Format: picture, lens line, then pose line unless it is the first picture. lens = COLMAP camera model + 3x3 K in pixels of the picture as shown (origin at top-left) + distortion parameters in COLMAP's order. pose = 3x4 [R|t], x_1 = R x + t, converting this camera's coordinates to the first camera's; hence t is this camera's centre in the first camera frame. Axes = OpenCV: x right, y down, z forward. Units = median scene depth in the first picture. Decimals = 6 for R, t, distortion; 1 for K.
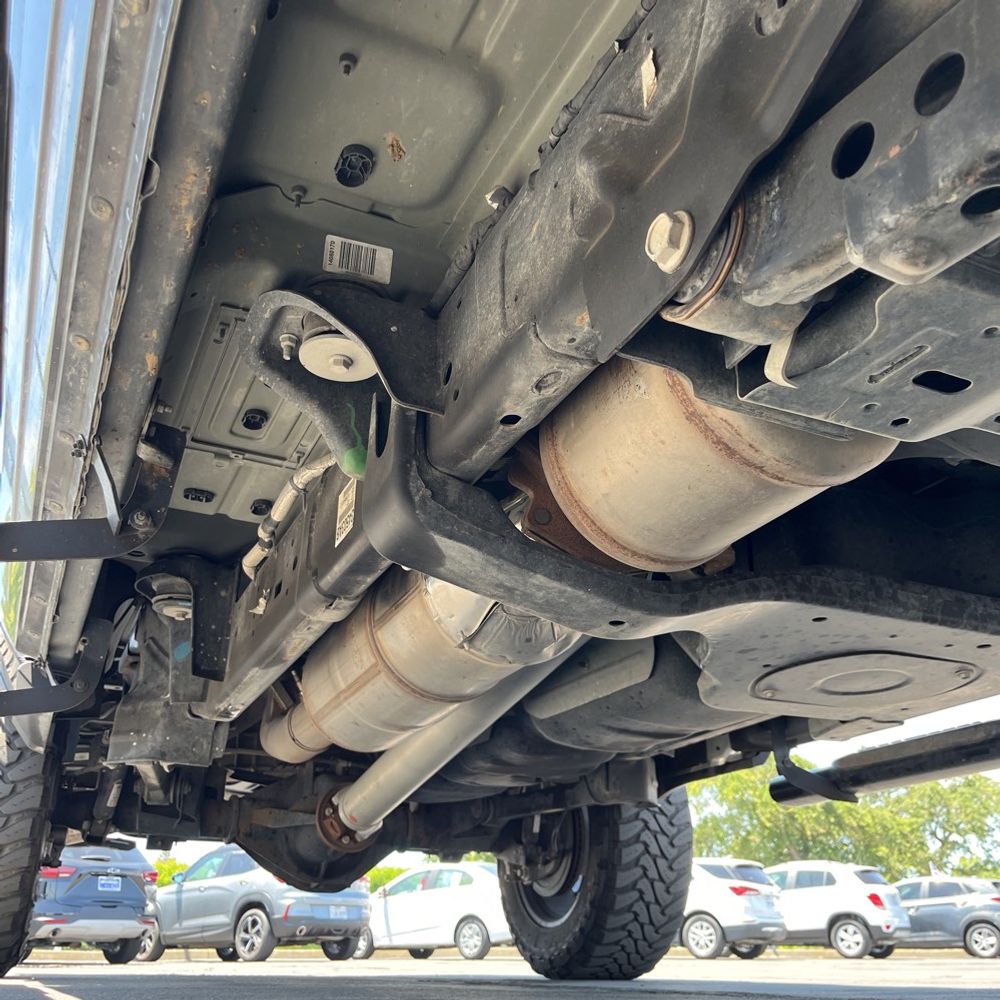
lens RADIAL K [[1033.0, 0, 486.4], [0, 1033.0, 493.8], [0, 0, 1]] dist [0.033956, -0.028097]
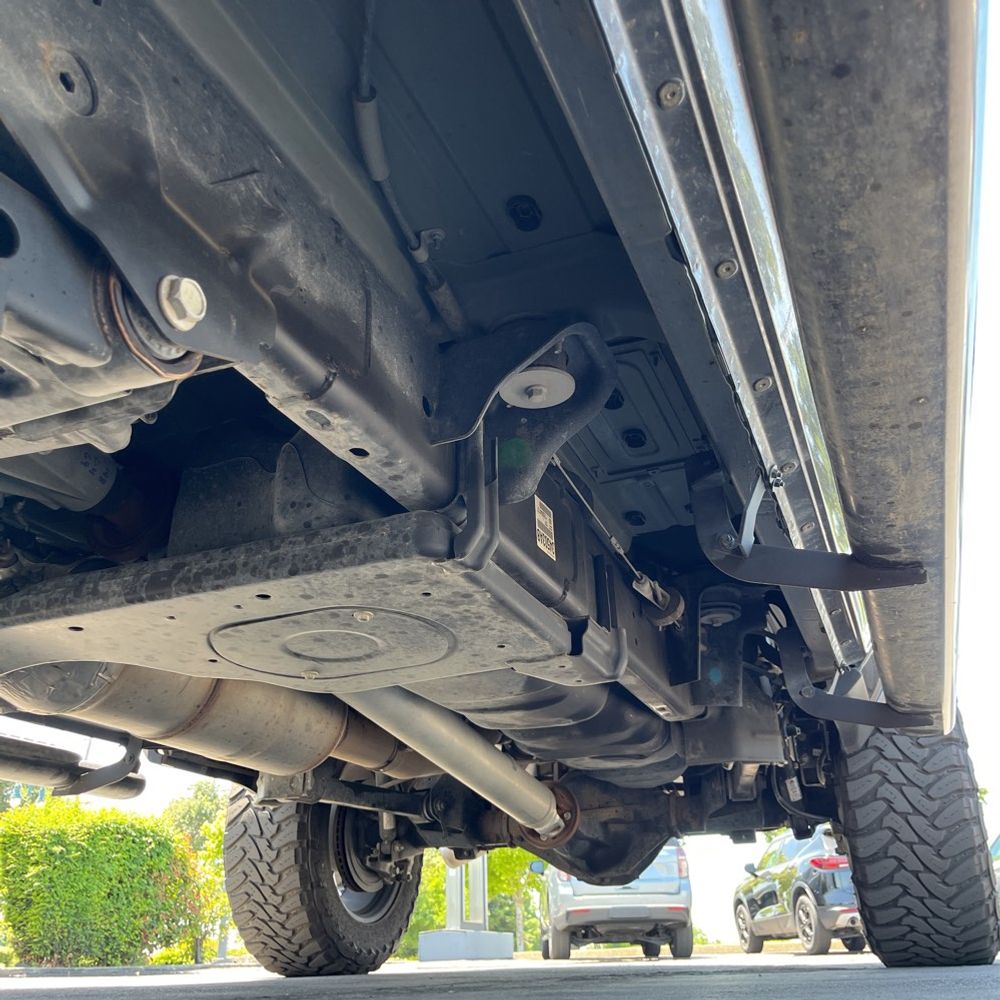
lens RADIAL K [[1033.0, 0, 486.4], [0, 1033.0, 493.8], [0, 0, 1]] dist [0.033956, -0.028097]
pose [[0.696656, -0.315199, -0.644453, 0.528916], [0.322249, 0.940074, -0.111434, 0.097508], [0.640958, -0.130043, 0.756480, 0.203155]]
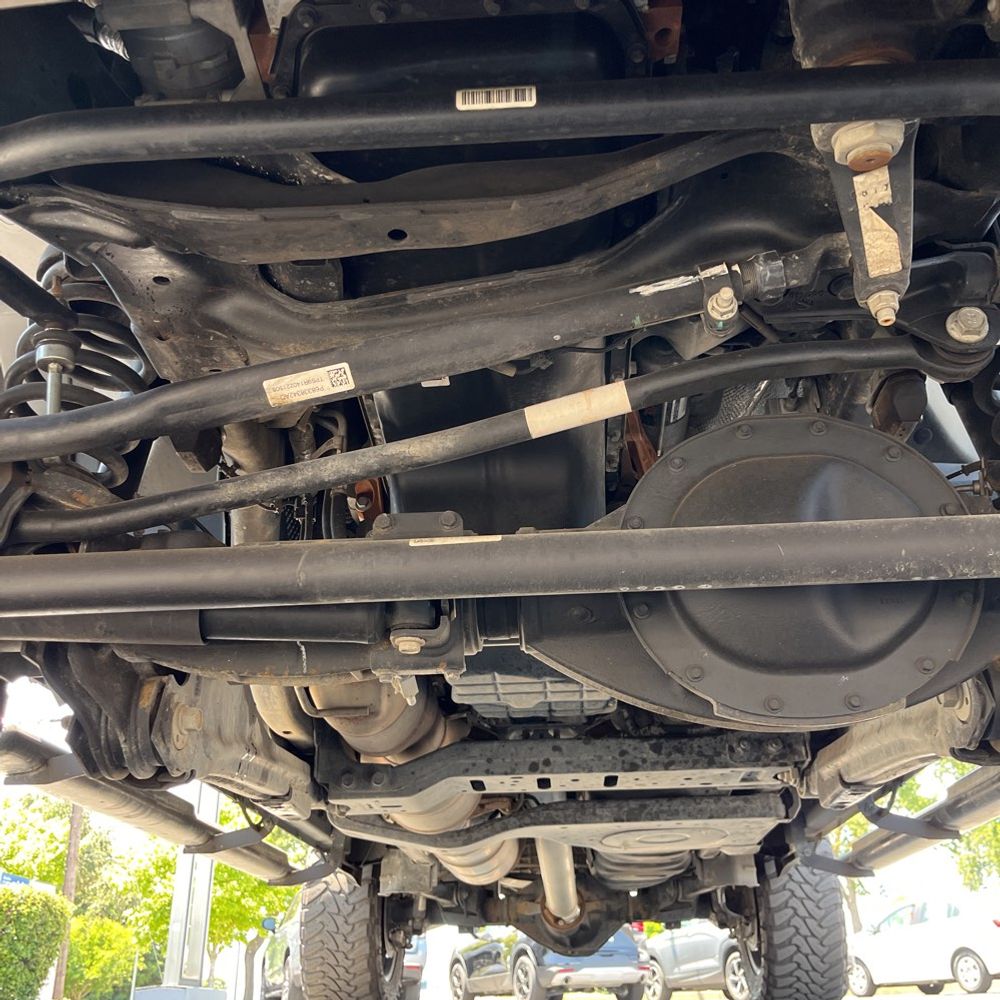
lens RADIAL K [[1033.0, 0, 486.4], [0, 1033.0, 493.8], [0, 0, 1]] dist [0.033956, -0.028097]
pose [[0.881272, -0.231731, -0.411898, 0.465423], [0.218926, 0.972558, -0.078753, -0.151134], [0.418845, -0.020772, 0.907820, -0.339617]]
